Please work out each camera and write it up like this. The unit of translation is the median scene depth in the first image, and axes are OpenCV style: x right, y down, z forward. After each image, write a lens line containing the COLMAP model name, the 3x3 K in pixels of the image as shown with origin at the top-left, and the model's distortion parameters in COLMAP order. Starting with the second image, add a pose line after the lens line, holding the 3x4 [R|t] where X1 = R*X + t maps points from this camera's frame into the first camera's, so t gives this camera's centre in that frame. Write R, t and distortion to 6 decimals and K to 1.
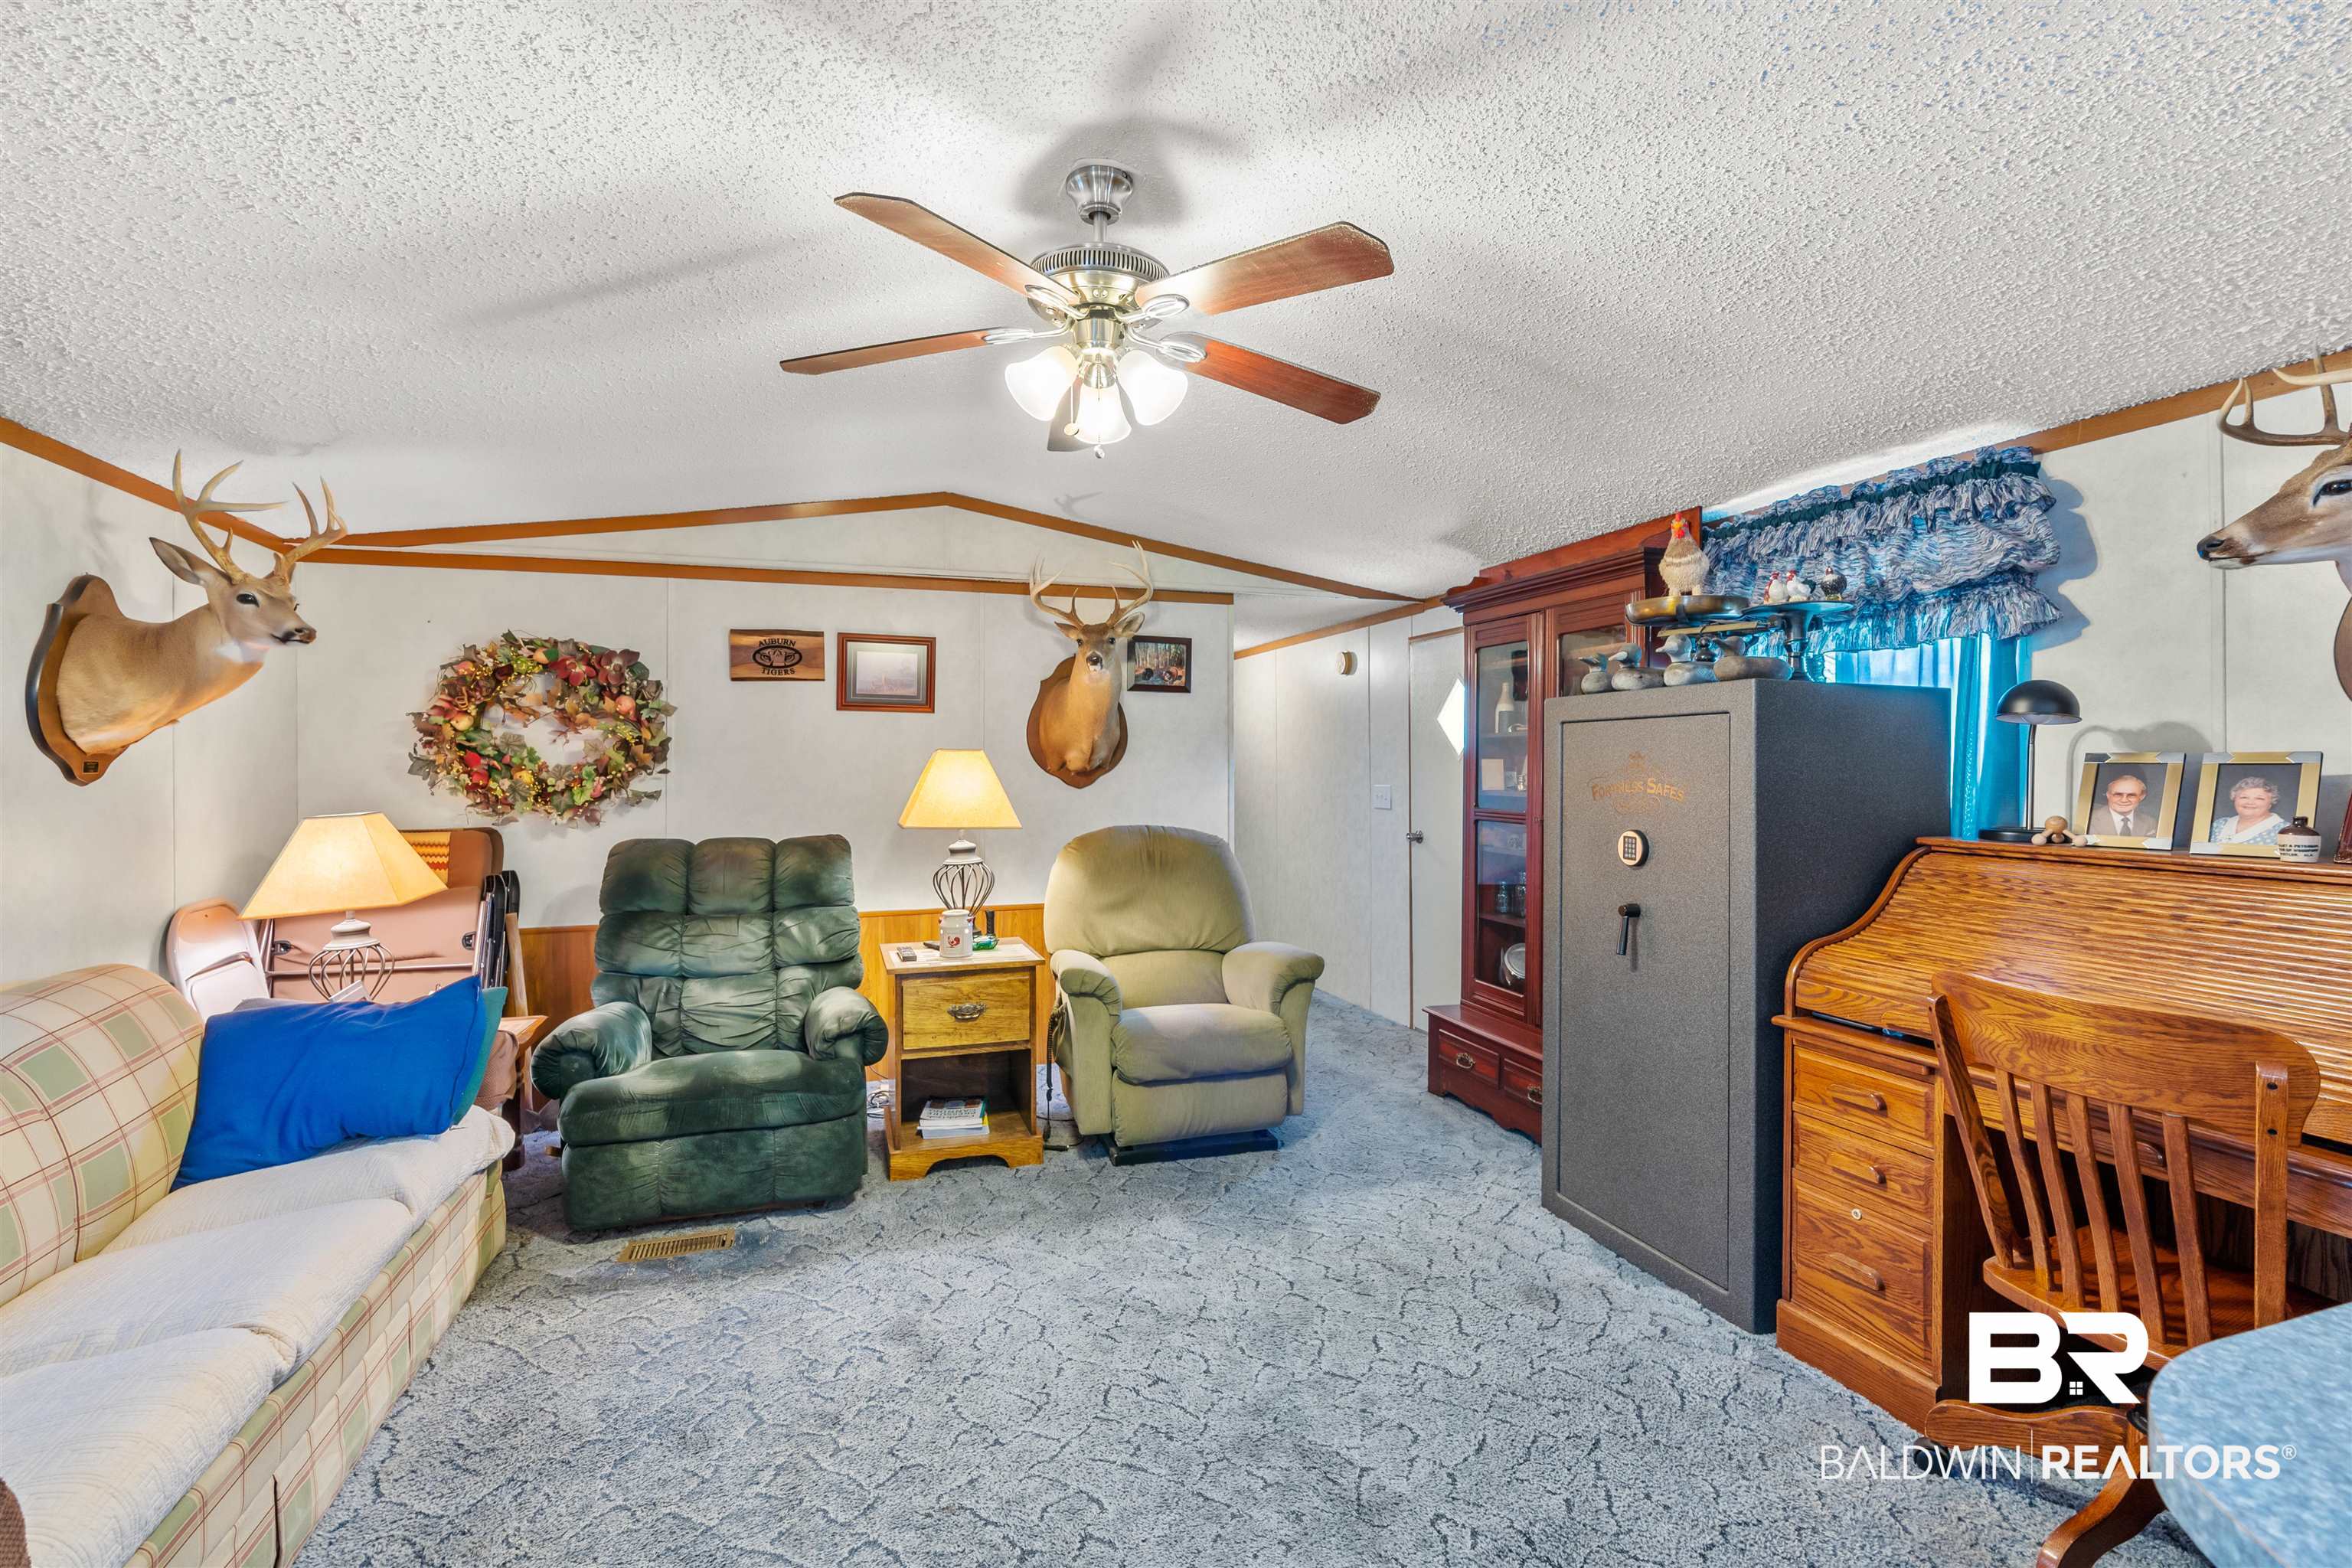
lens RADIAL K [[1077.2, 0, 1198.5], [0, 1077.2, 781.7], [0, 0, 1]] dist [-0.010832, 0.005379]
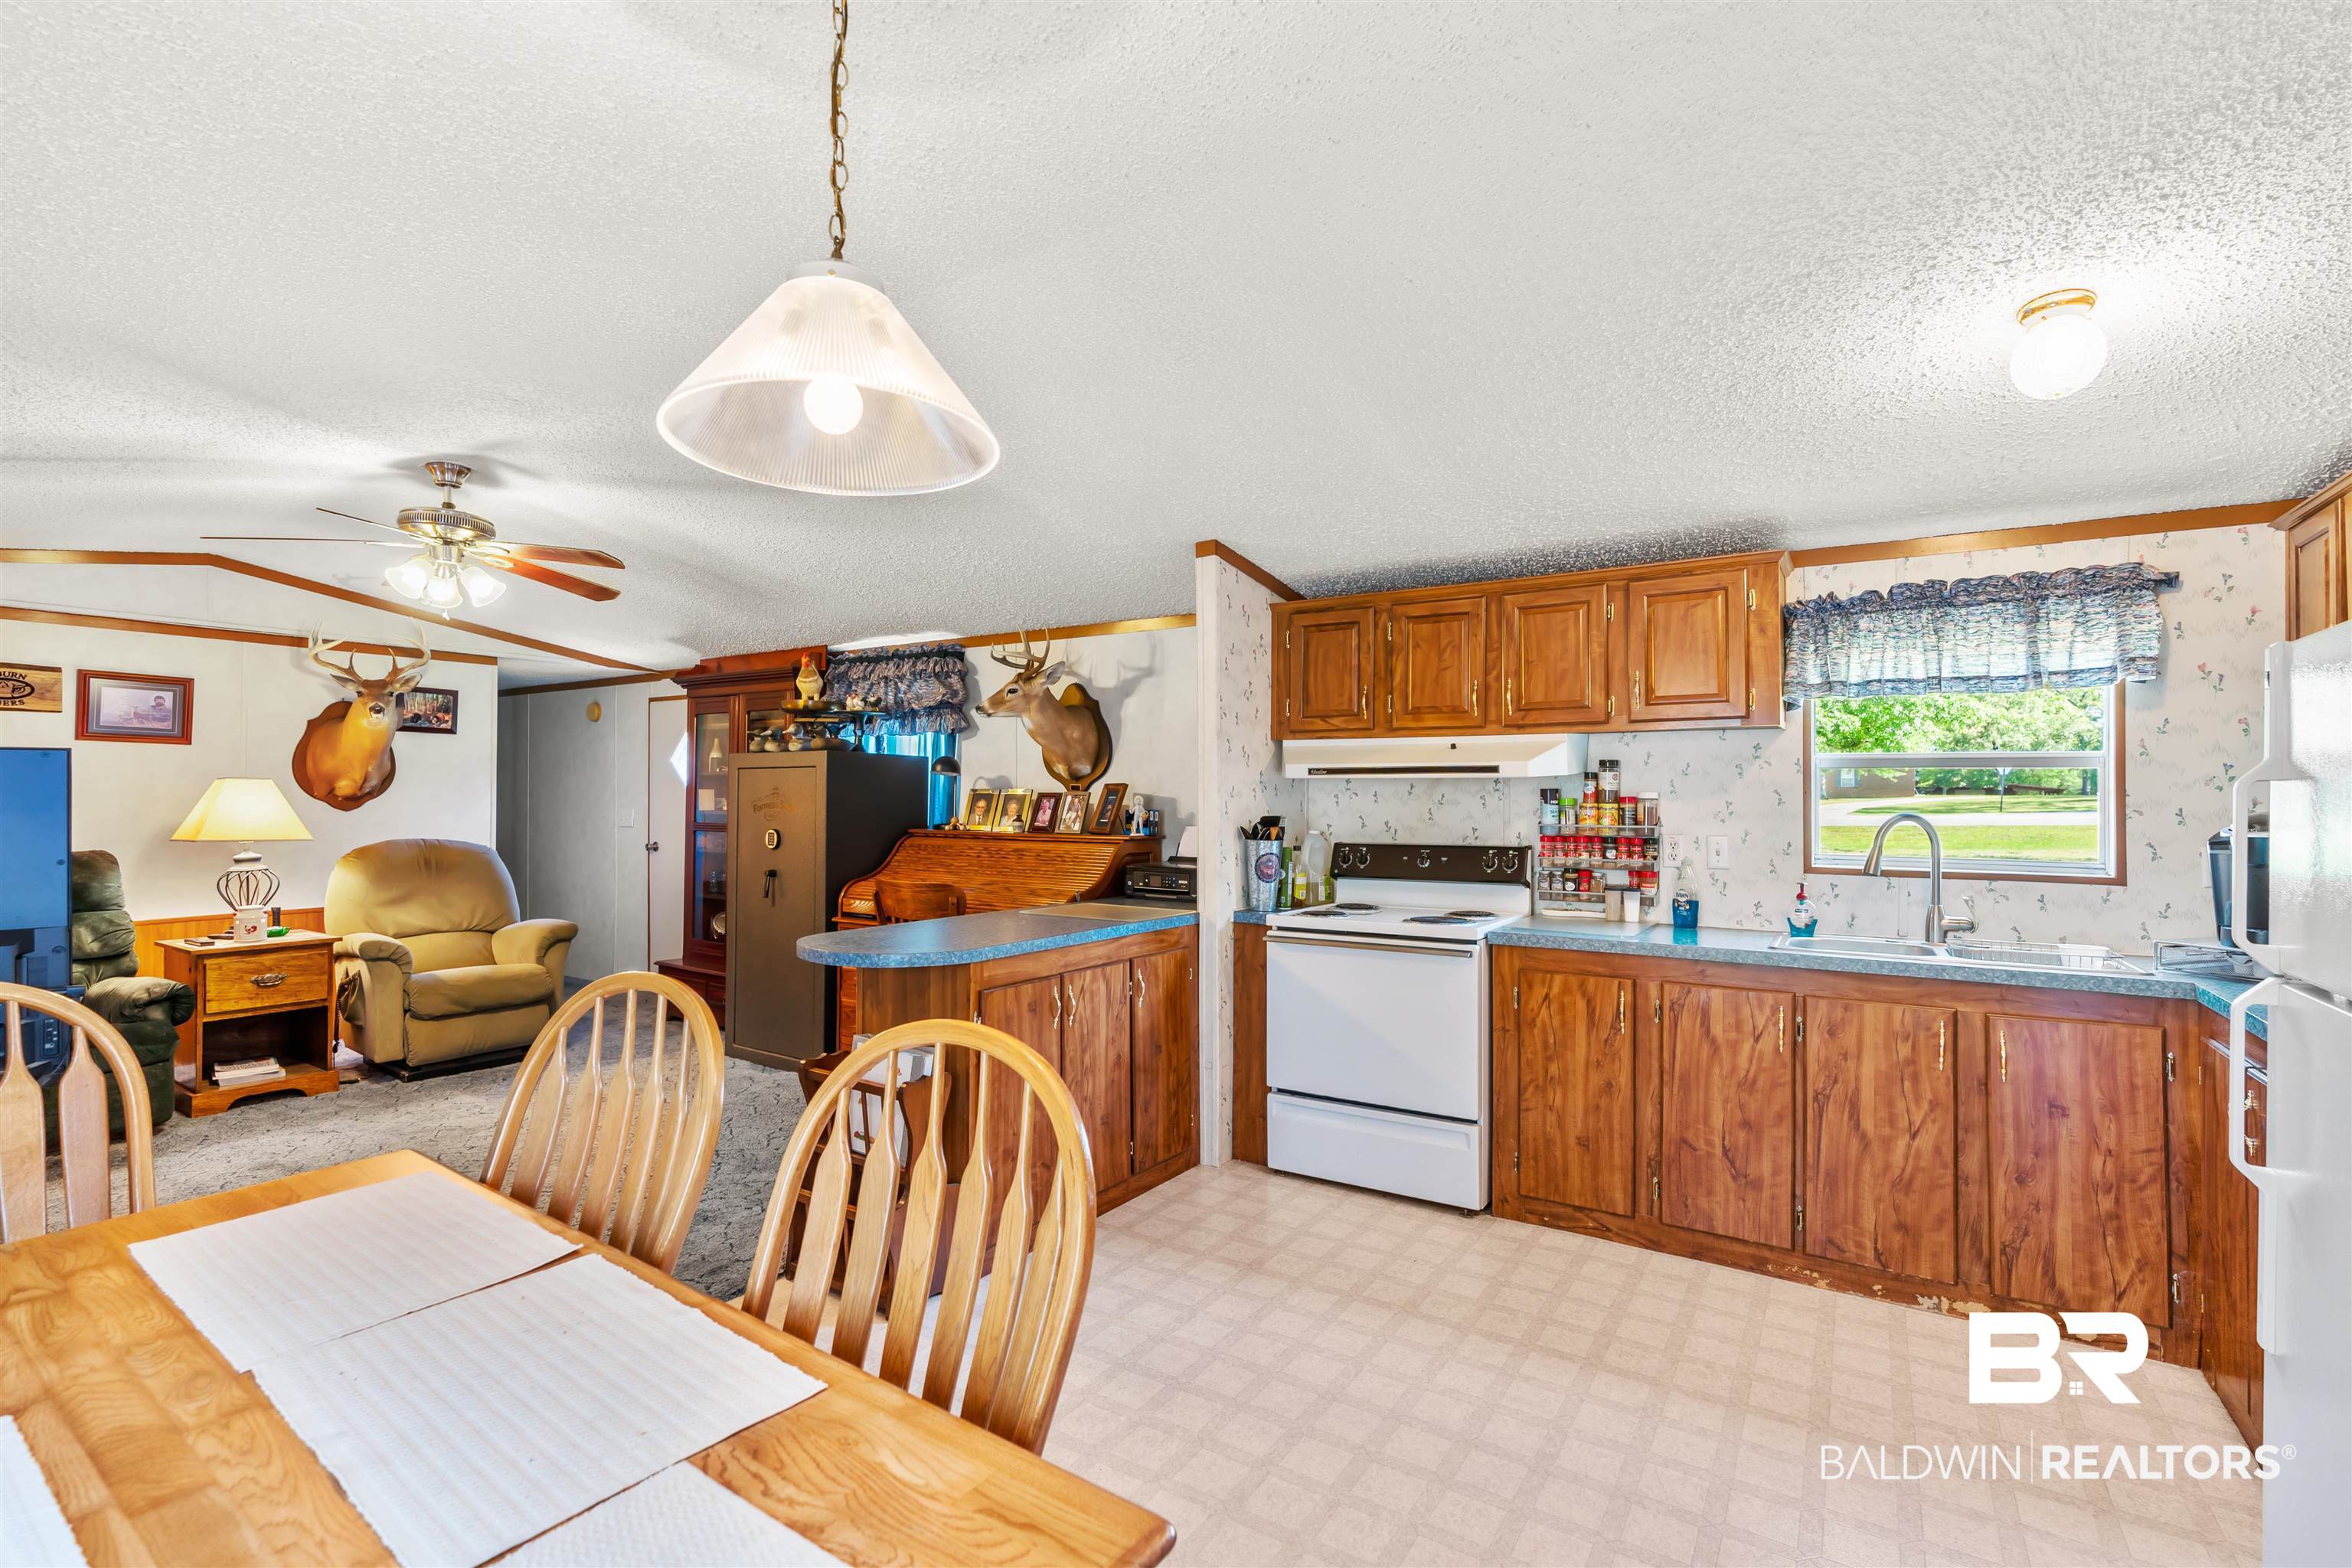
lens RADIAL K [[1077.2, 0, 1169.8], [0, 1077.2, 781.5], [0, 0, 1]] dist [-0.010832, 0.005379]
pose [[0.808060, 0.012807, 0.588961, -0.102754], [0.004130, 0.999616, -0.027402, 0.013864], [-0.589086, 0.024575, 0.807696, -0.705783]]
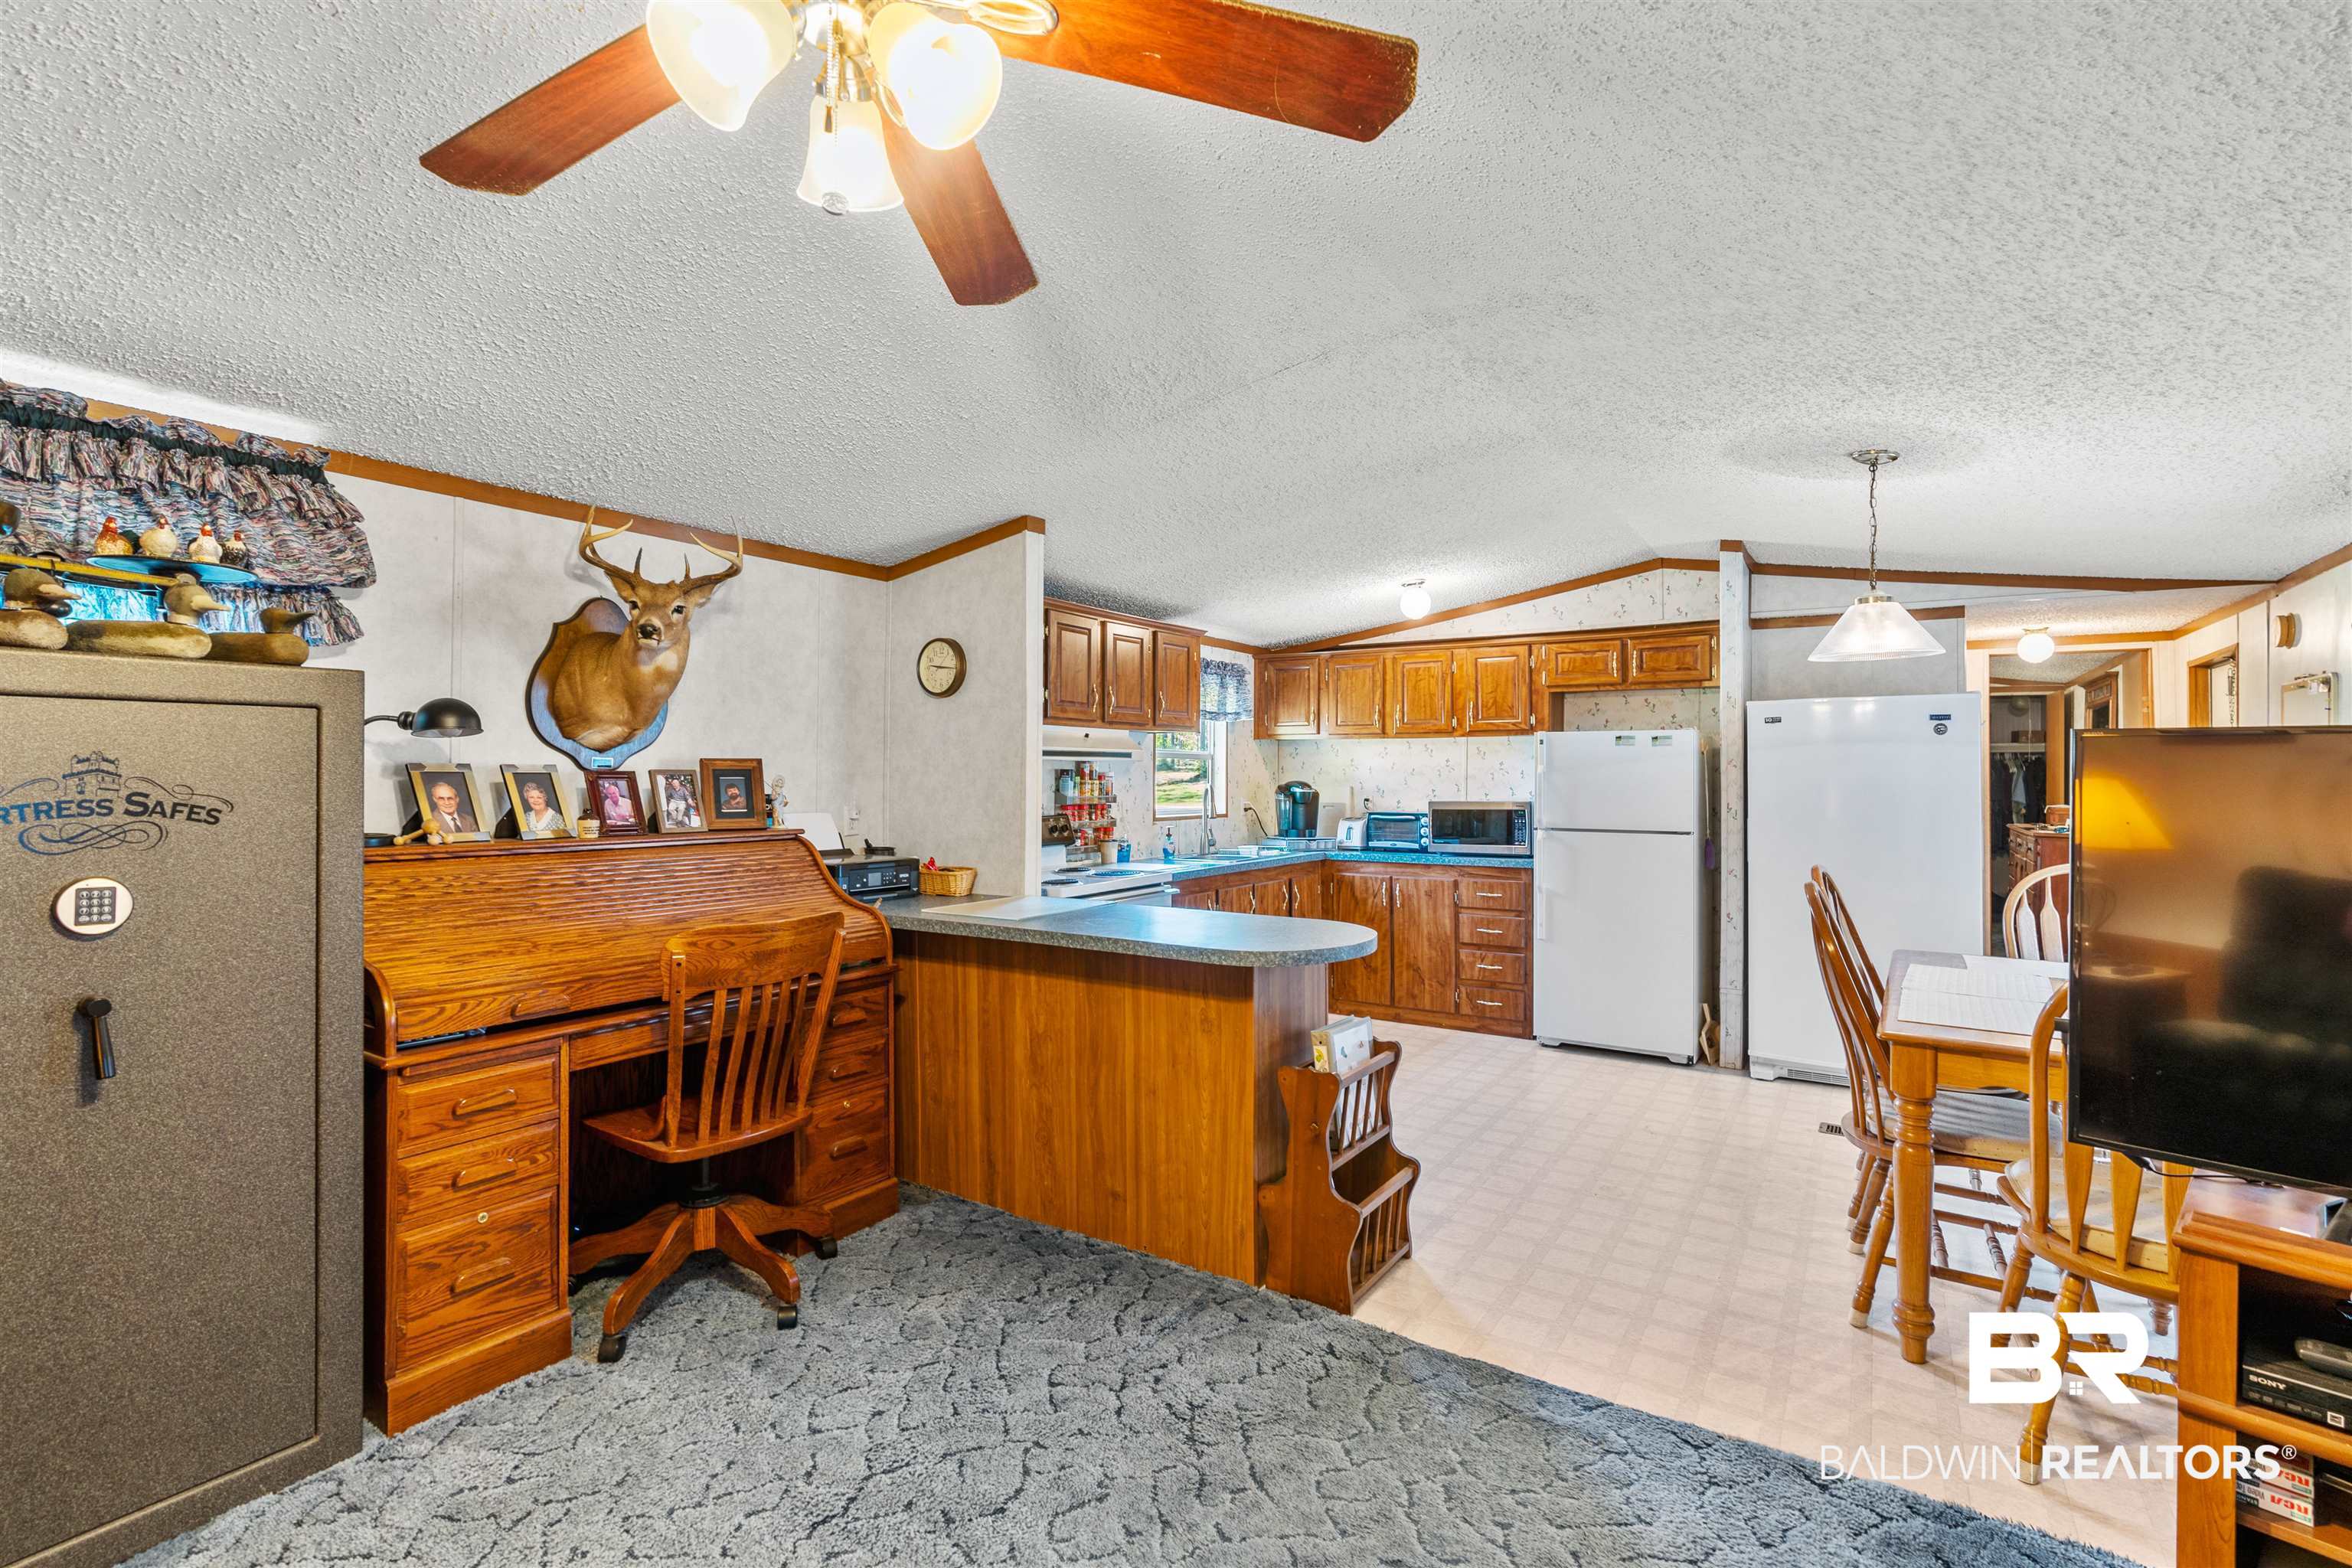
lens RADIAL K [[1077.2, 0, 1178.2], [0, 1077.2, 772.1], [0, 0, 1]] dist [-0.010832, 0.005379]
pose [[-0.594002, 0.001462, 0.804462, -0.381608], [0.010159, 0.999932, 0.005683, -0.010138], [-0.804399, 0.011548, -0.593977, 0.693550]]
